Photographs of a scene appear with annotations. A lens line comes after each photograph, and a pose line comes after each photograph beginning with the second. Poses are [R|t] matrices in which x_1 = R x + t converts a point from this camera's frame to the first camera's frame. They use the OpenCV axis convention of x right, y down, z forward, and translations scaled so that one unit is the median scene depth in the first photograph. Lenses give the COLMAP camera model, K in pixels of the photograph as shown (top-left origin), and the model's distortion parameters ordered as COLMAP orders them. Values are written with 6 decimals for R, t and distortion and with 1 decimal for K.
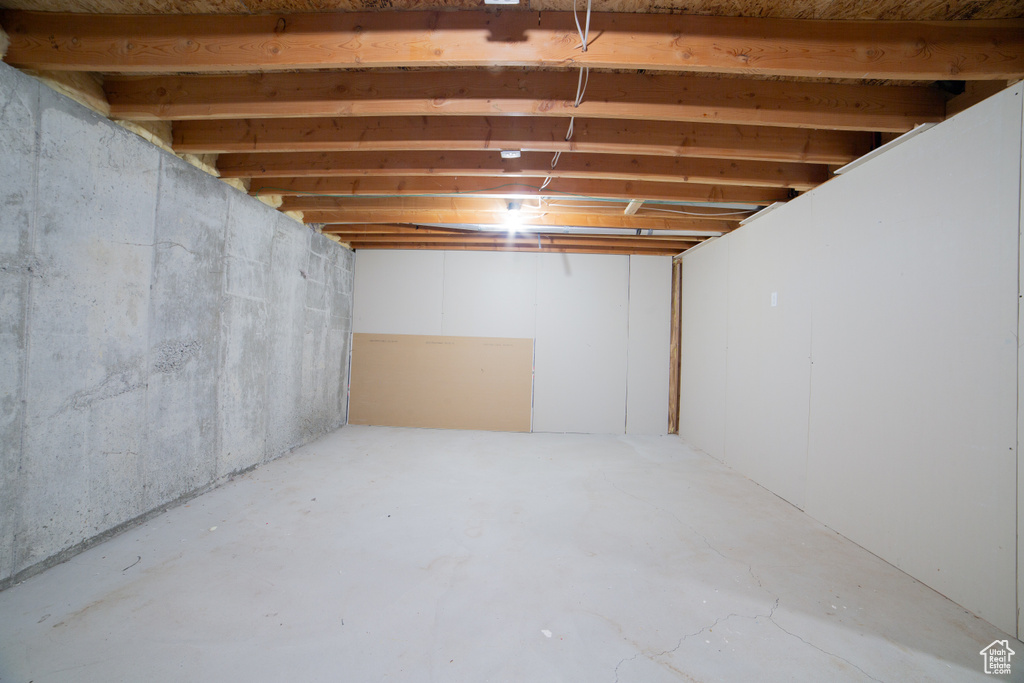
lens RADIAL K [[420.5, 0, 514.3], [0, 420.5, 336.1], [0, 0, 1]] dist [0.000467, 0.000375]
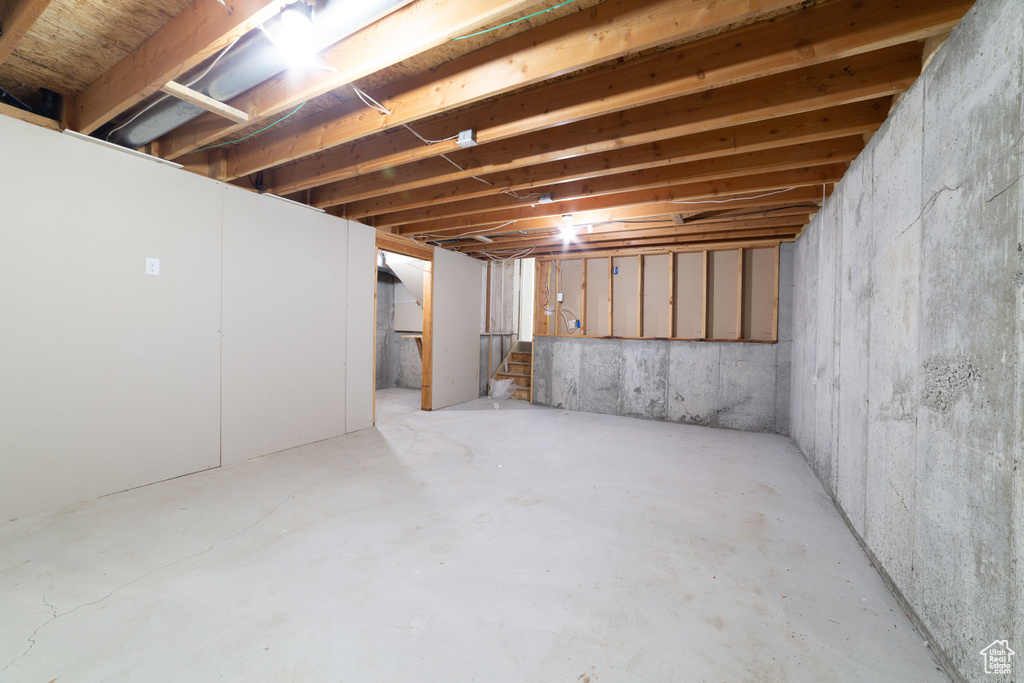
lens RADIAL K [[420.5, 0, 514.3], [0, 420.5, 336.1], [0, 0, 1]] dist [0.000467, 0.000375]
pose [[-0.896264, -0.054278, 0.440187, -0.478709], [-0.054201, 0.998449, 0.012757, 0.005454], [-0.440197, -0.012425, -0.897815, 1.569626]]
